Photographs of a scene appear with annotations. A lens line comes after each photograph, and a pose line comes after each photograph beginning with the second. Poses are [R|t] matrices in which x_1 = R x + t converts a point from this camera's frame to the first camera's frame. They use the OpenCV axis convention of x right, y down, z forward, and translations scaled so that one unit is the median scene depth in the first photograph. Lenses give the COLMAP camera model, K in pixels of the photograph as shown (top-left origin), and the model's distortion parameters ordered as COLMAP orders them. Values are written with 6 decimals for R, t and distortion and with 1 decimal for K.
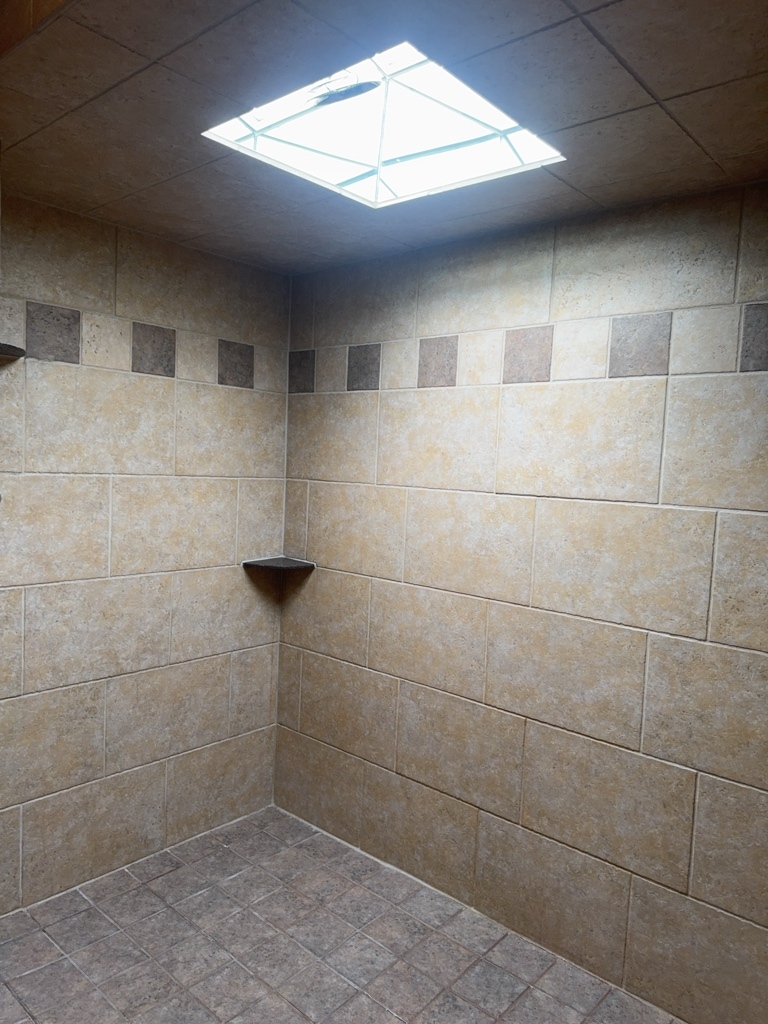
lens RADIAL K [[722.3, 0, 377.1], [0, 722.3, 513.9], [0, 0, 1]] dist [0.049340, -0.067954]
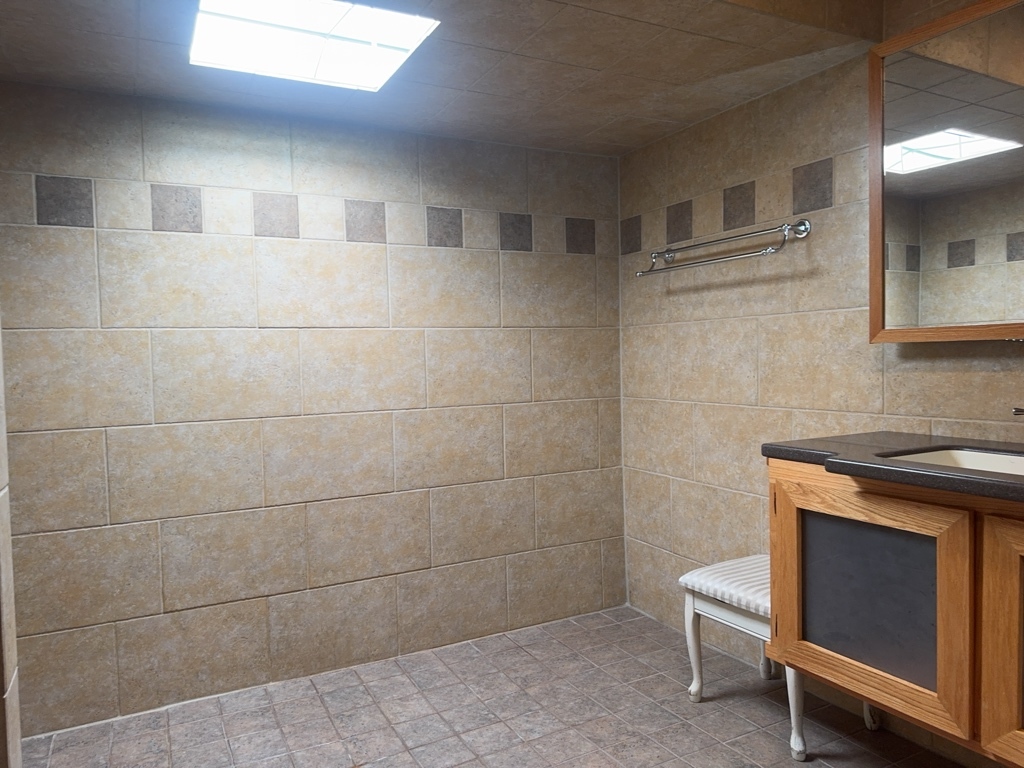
lens RADIAL K [[722.3, 0, 519.3], [0, 722.3, 386.9], [0, 0, 1]] dist [0.049340, -0.067954]
pose [[0.336147, -0.094534, 0.937053, -0.851752], [0.105009, 0.992508, 0.062458, 0.039398], [-0.935937, 0.077404, 0.343556, 0.201283]]
